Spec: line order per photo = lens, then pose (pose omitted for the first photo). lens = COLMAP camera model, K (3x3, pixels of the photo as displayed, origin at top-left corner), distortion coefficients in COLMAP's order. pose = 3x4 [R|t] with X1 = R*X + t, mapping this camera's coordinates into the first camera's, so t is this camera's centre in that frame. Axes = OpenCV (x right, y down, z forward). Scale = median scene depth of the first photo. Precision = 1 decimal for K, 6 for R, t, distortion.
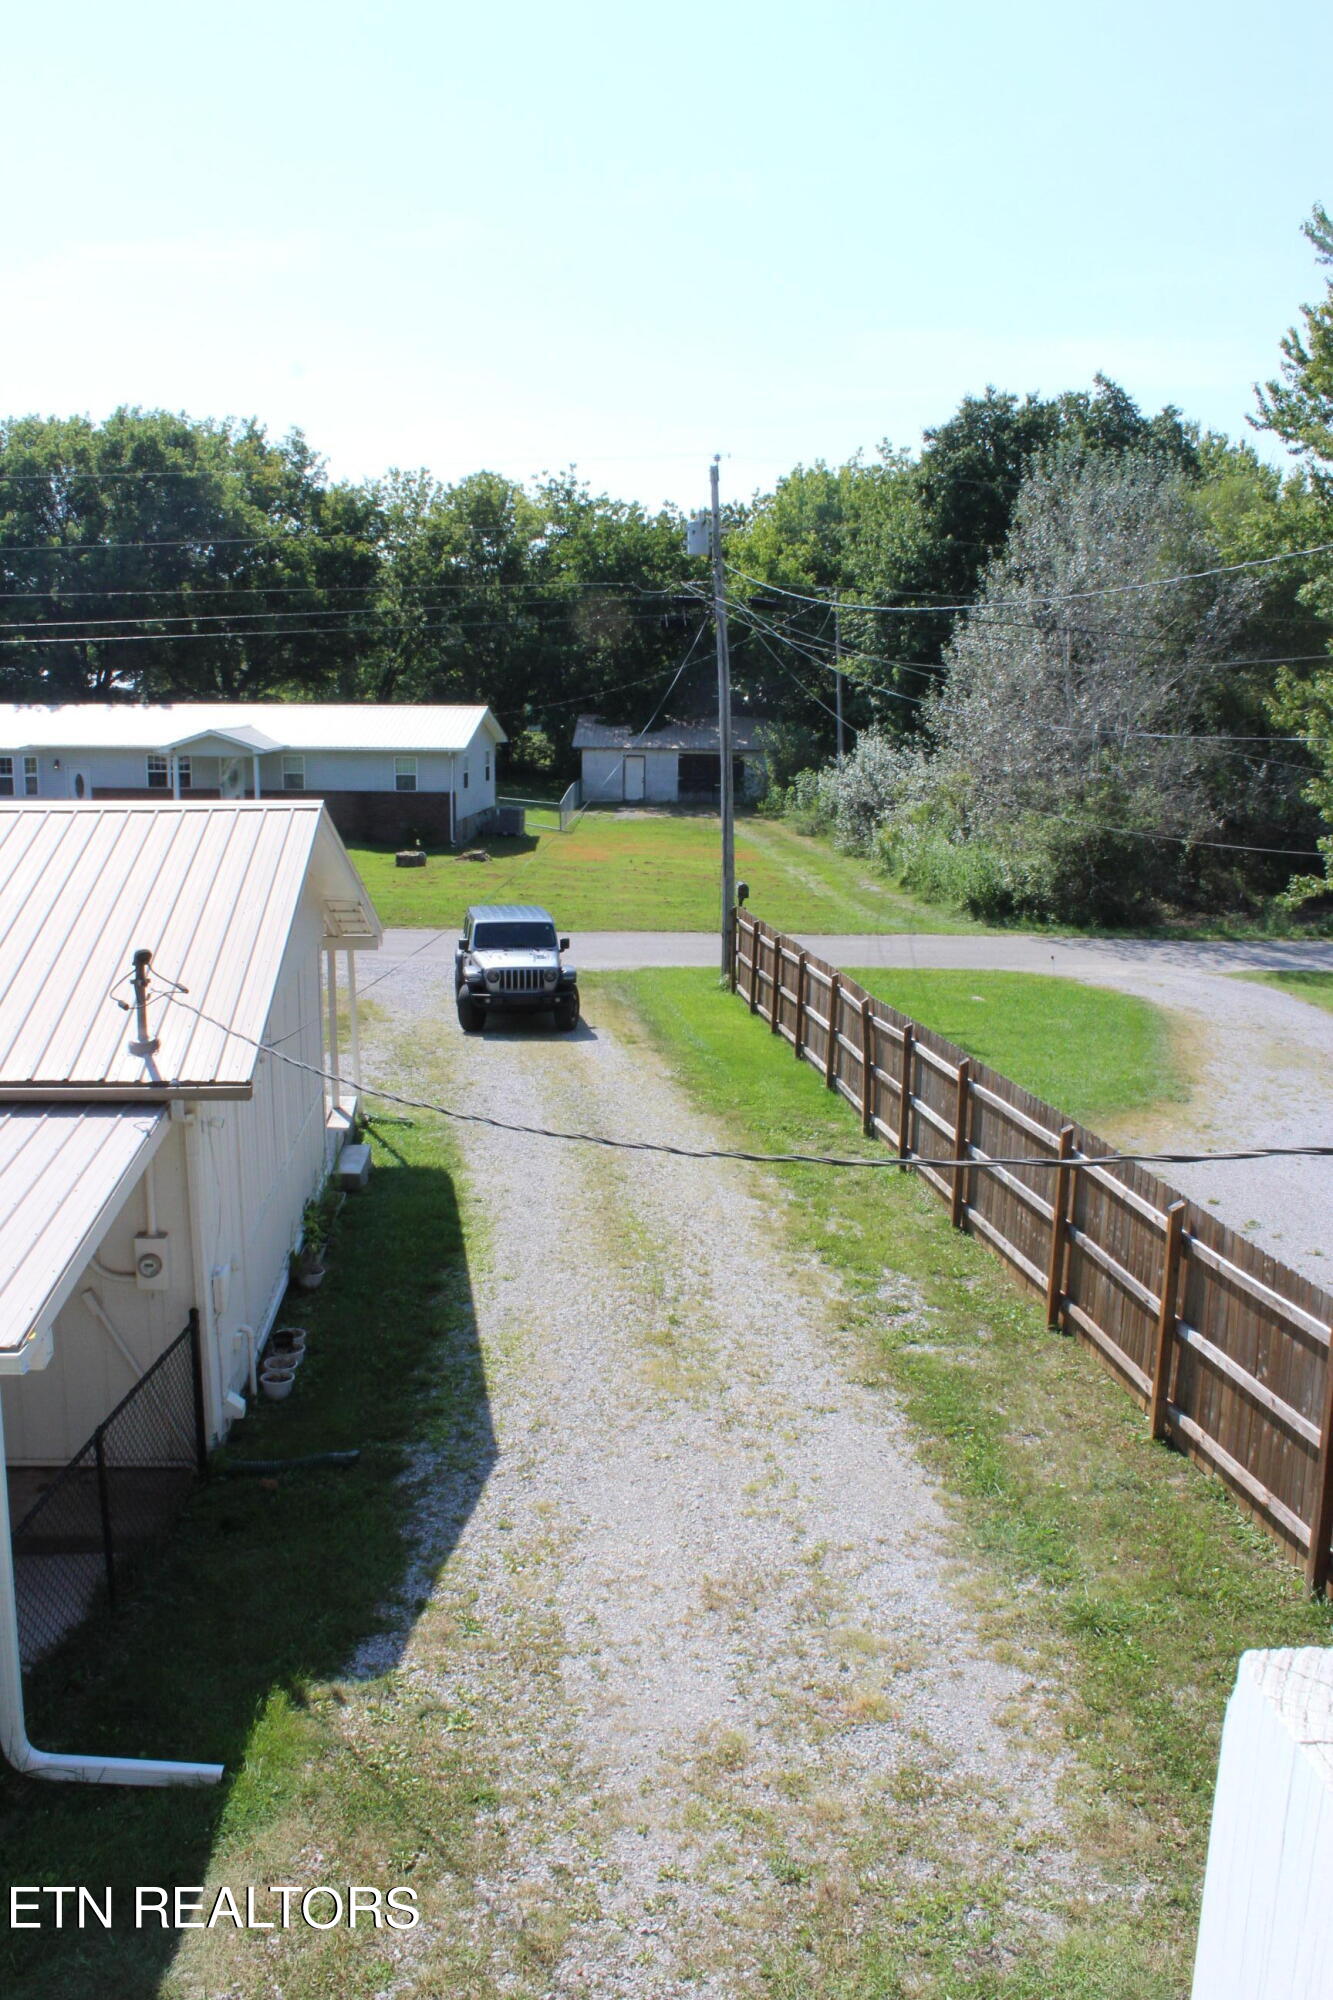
lens RADIAL K [[1676.2, 0, 666.5], [0, 1676.2, 1000.0], [0, 0, 1]] dist [-0.169219, 0.157814]
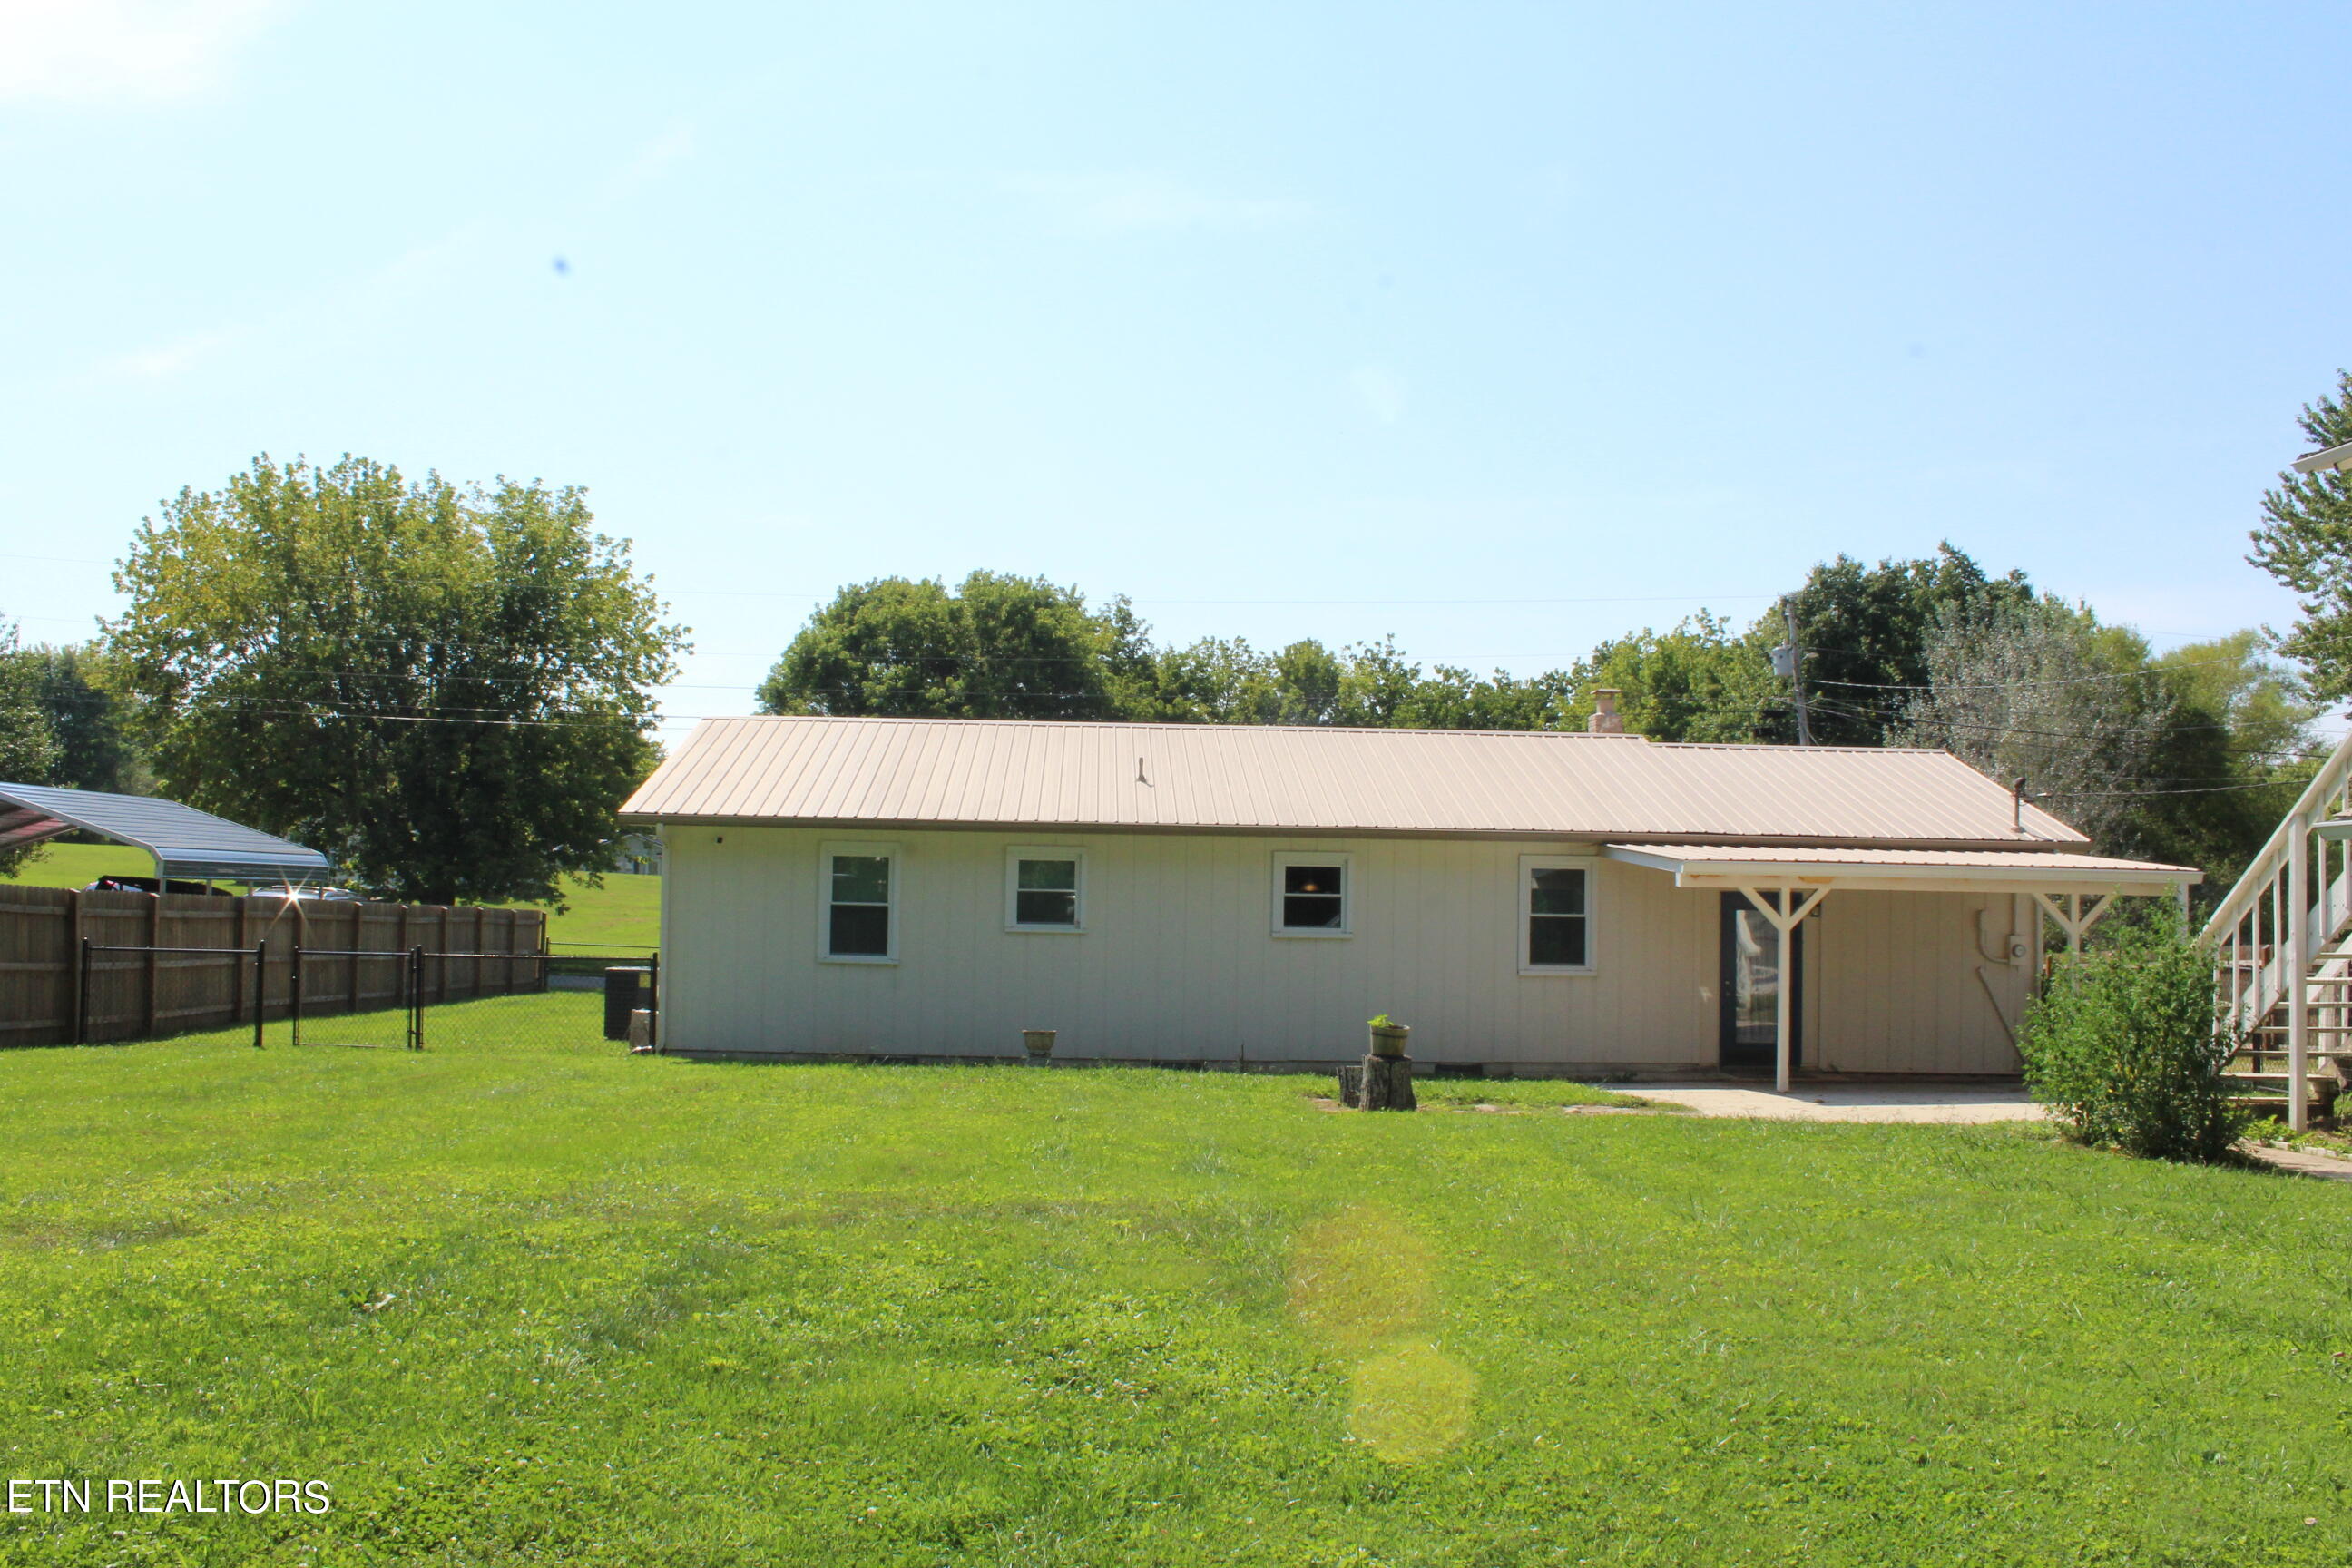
lens RADIAL K [[1955.2, 0, 1167.7], [0, 1955.2, 793.6], [0, 0, 1]] dist [-0.165305, 0.151511]
pose [[0.999022, 0.001831, -0.044169, -0.156283], [-0.012589, 0.969556, -0.244547, 0.070044], [0.042377, 0.244864, 0.968631, -0.153039]]
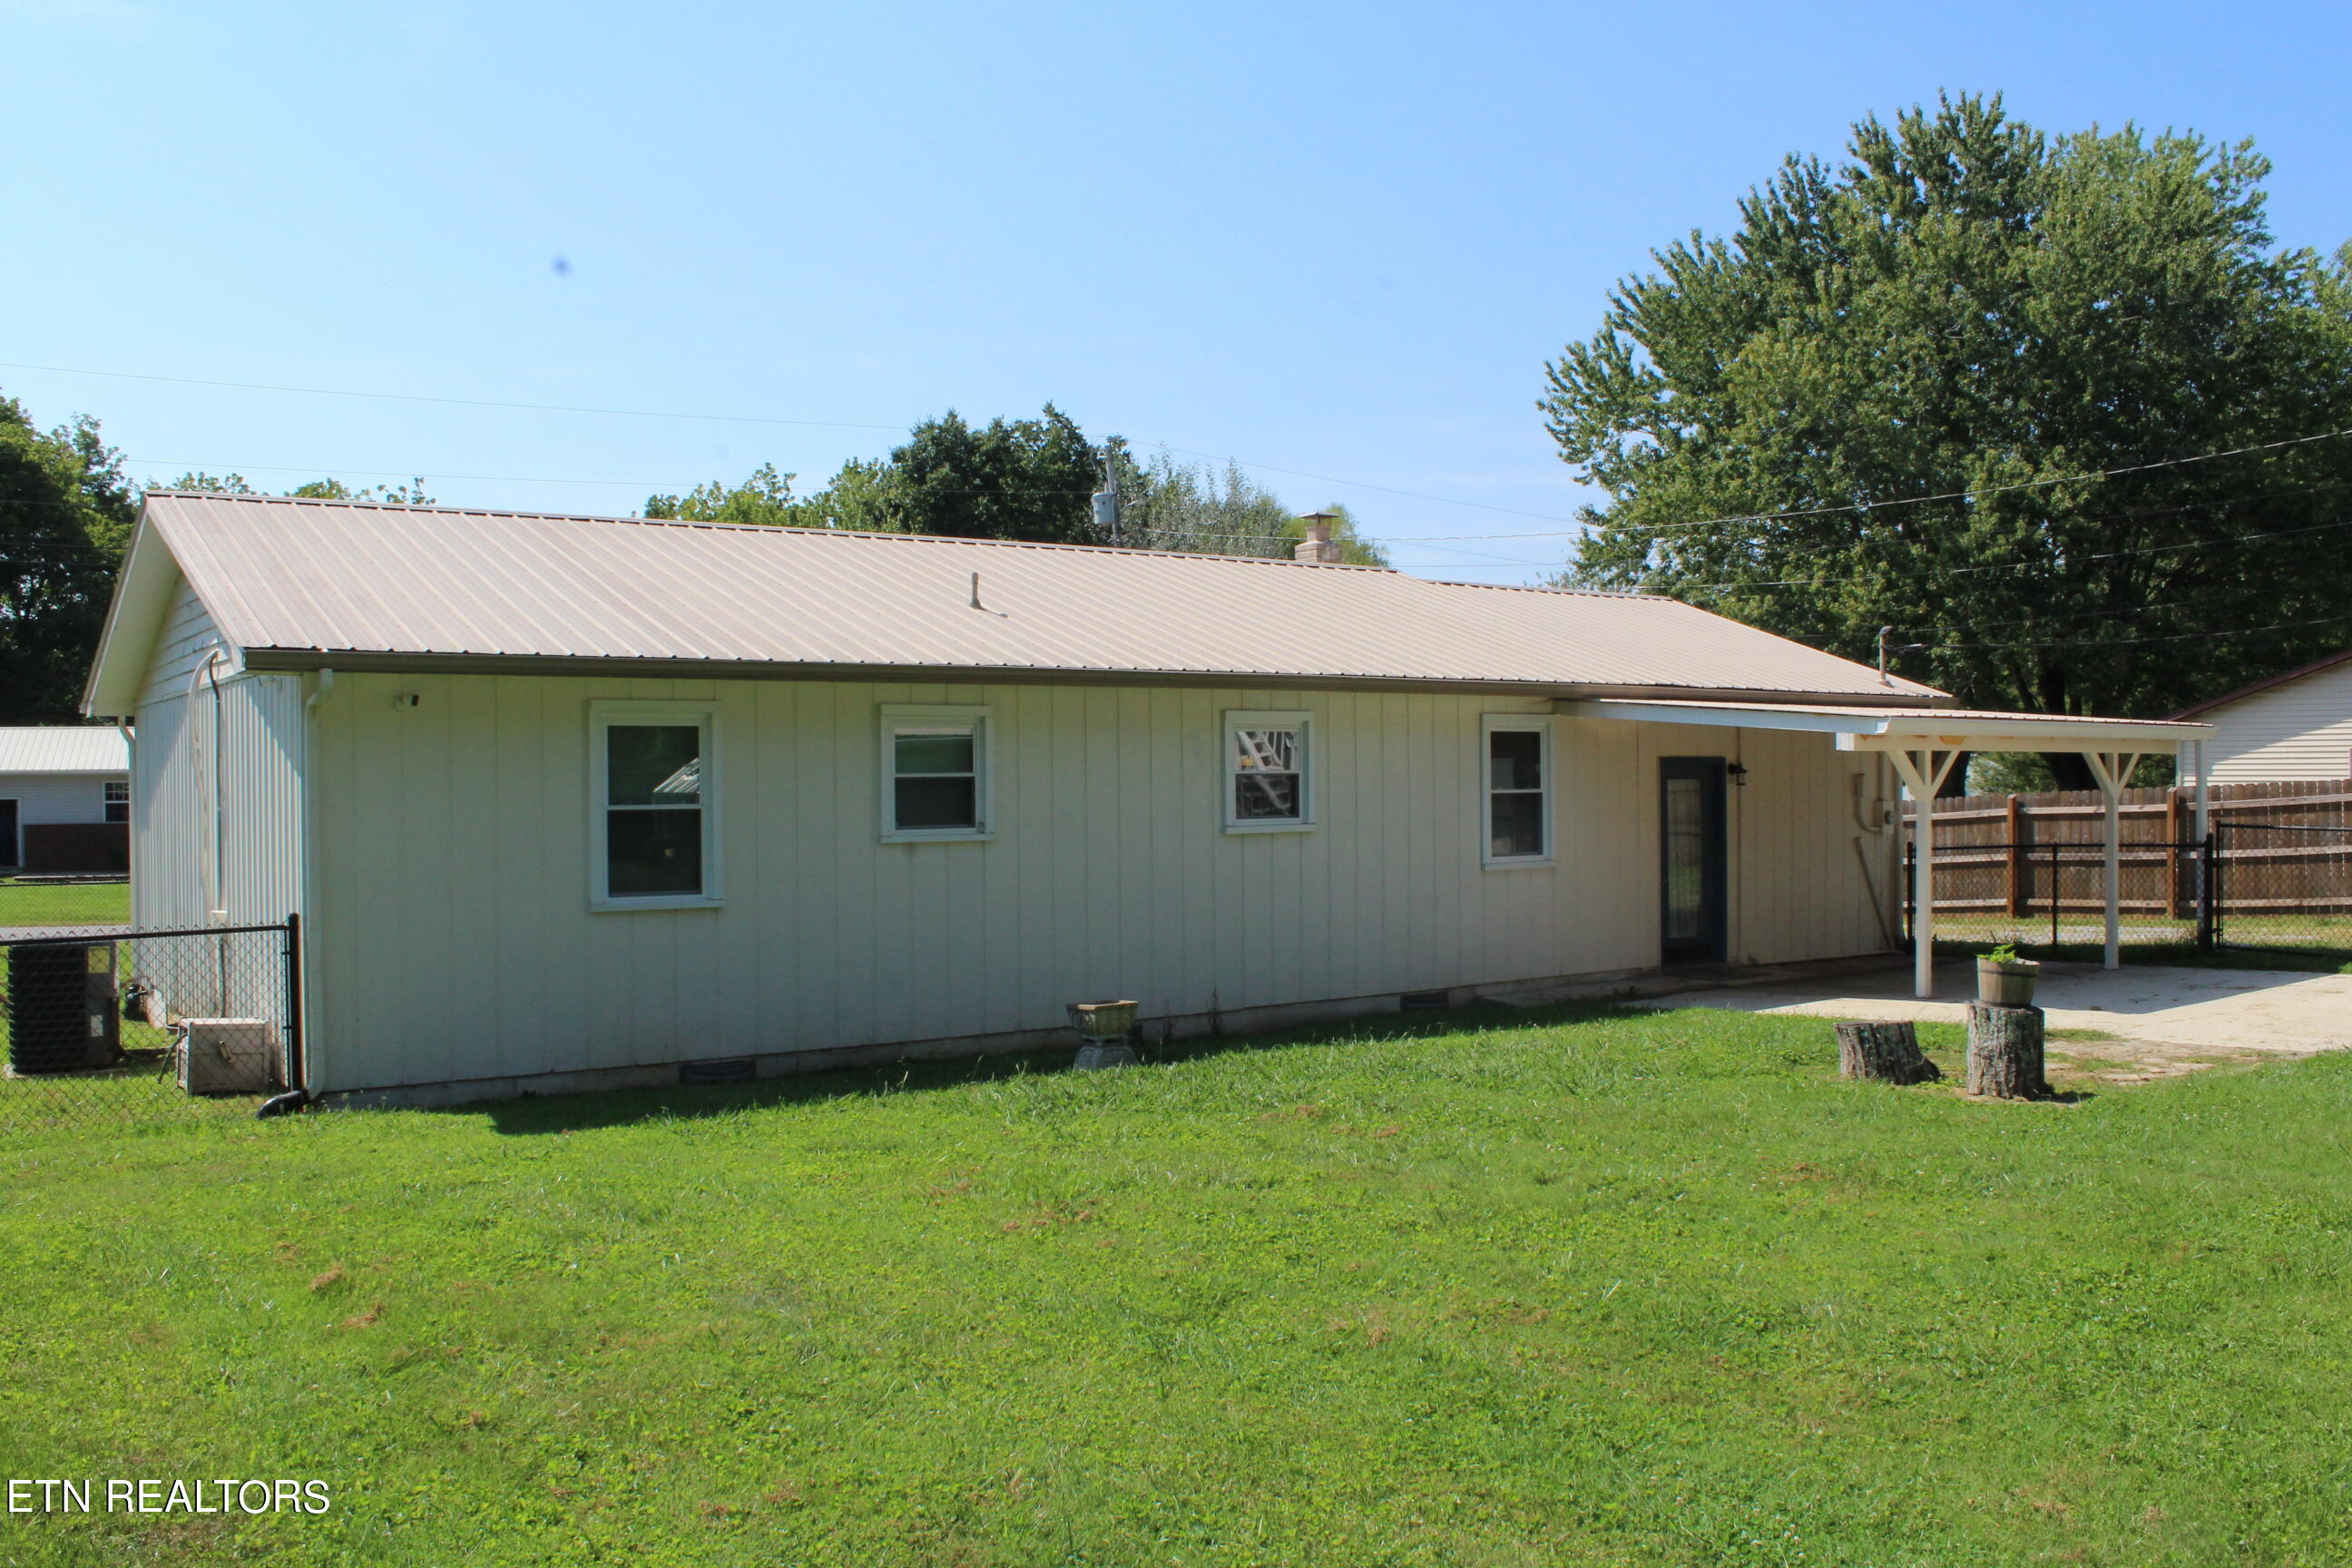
lens RADIAL K [[1955.2, 0, 1167.7], [0, 1955.2, 793.6], [0, 0, 1]] dist [-0.165305, 0.151511]
pose [[0.862815, -0.027030, 0.504796, -0.257787], [0.118137, 0.981701, -0.149358, 0.045585], [-0.491522, 0.188503, 0.850219, -0.038689]]
